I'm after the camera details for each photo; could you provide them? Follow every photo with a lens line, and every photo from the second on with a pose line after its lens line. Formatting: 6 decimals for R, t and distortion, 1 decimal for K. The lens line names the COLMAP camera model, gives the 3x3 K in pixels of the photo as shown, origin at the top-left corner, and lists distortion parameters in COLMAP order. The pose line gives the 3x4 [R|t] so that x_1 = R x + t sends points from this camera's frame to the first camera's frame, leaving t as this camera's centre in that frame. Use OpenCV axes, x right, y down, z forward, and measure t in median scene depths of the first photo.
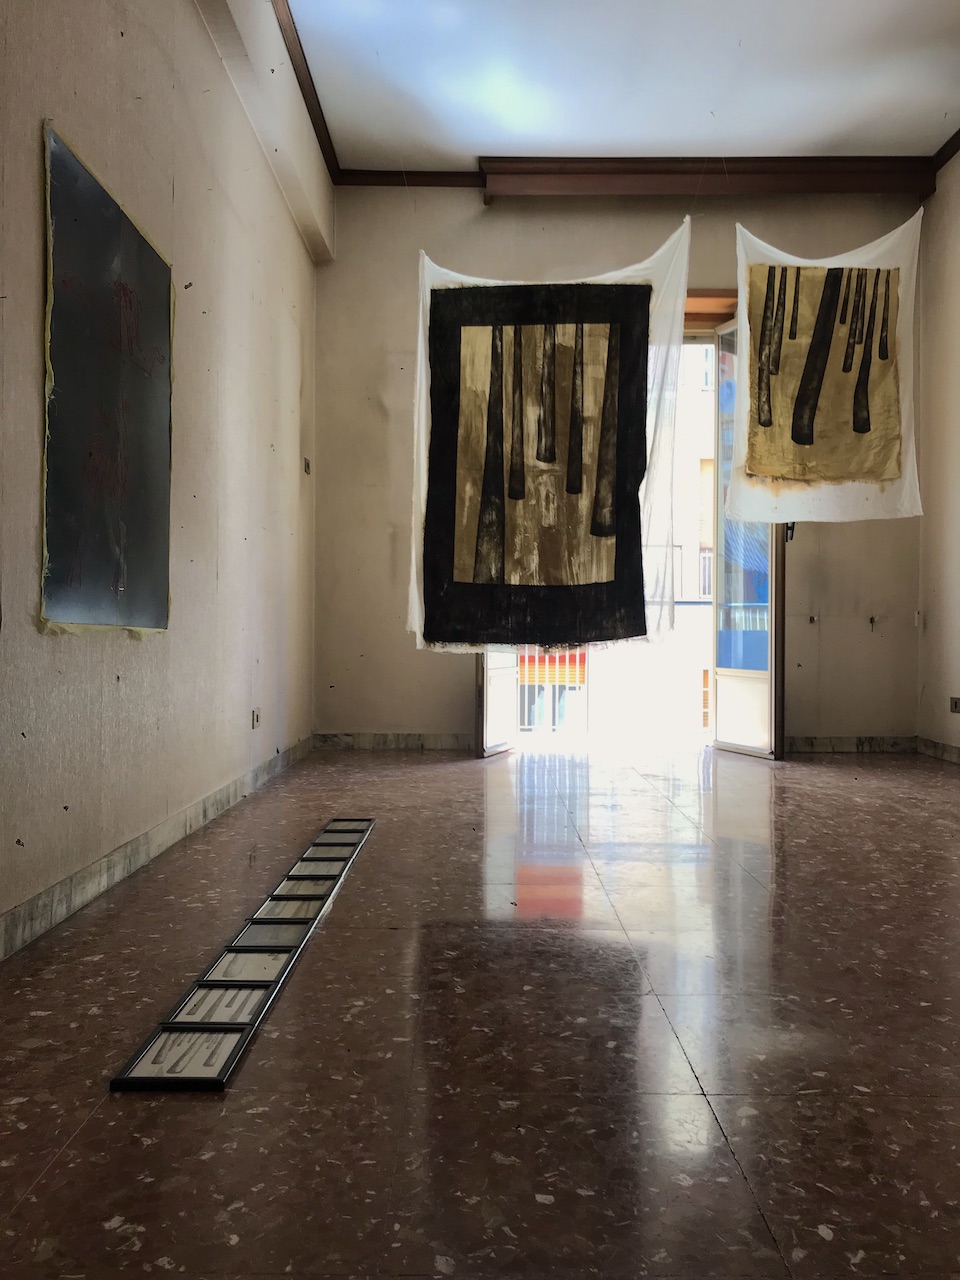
lens RADIAL K [[1068.4, 0, 486.1], [0, 1068.4, 640.8], [0, 0, 1]] dist [0.024669, -0.027181]
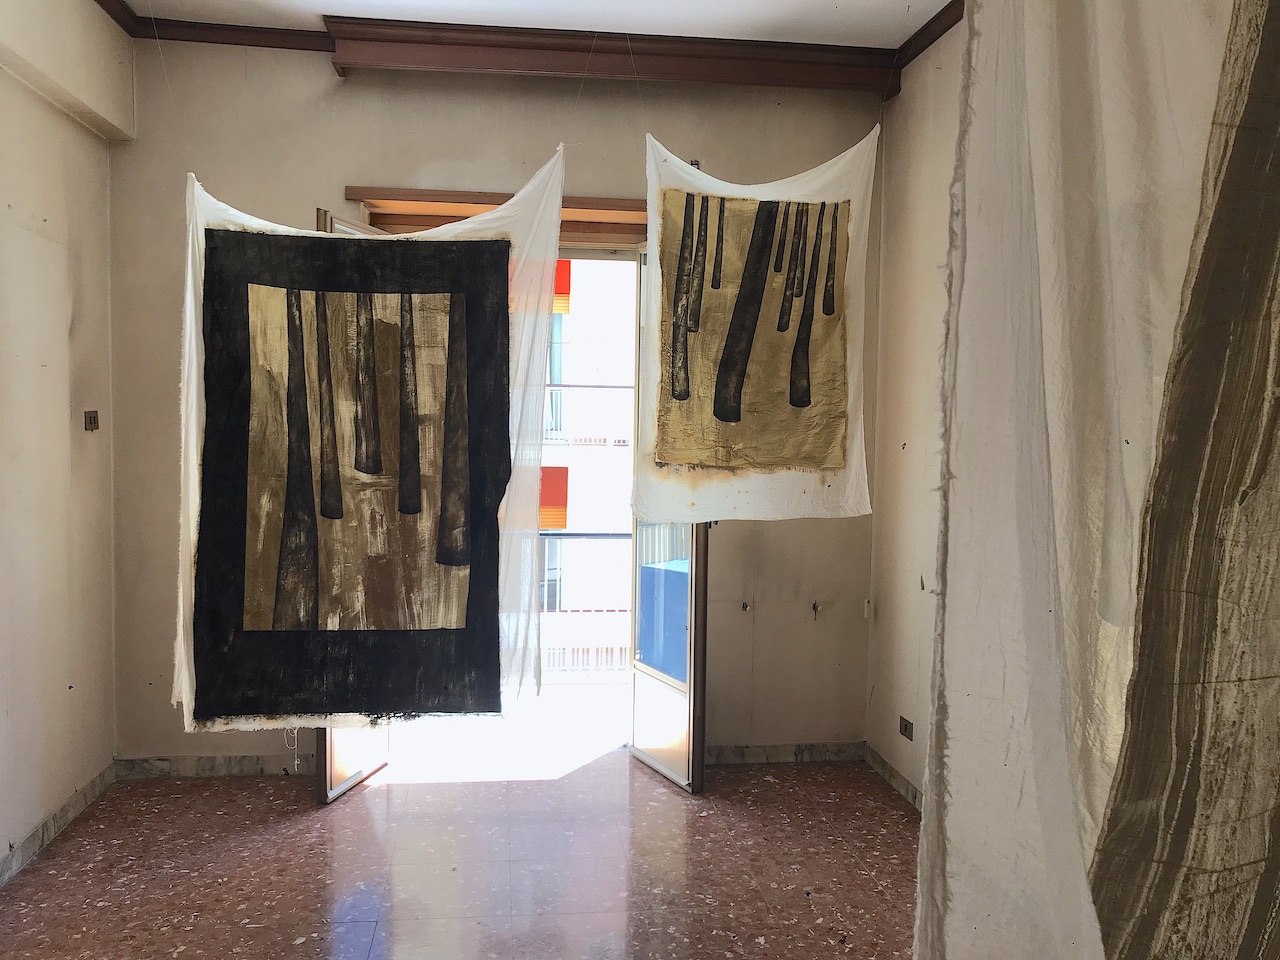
lens RADIAL K [[1068.4, 0, 604.4], [0, 1068.4, 499.9], [0, 0, 1]] dist [0.024669, -0.027181]
pose [[0.993698, 0.005140, 0.111972, 0.130304], [-0.011246, 0.998479, 0.053969, -0.184892], [-0.111525, -0.054889, 0.992245, 0.248693]]
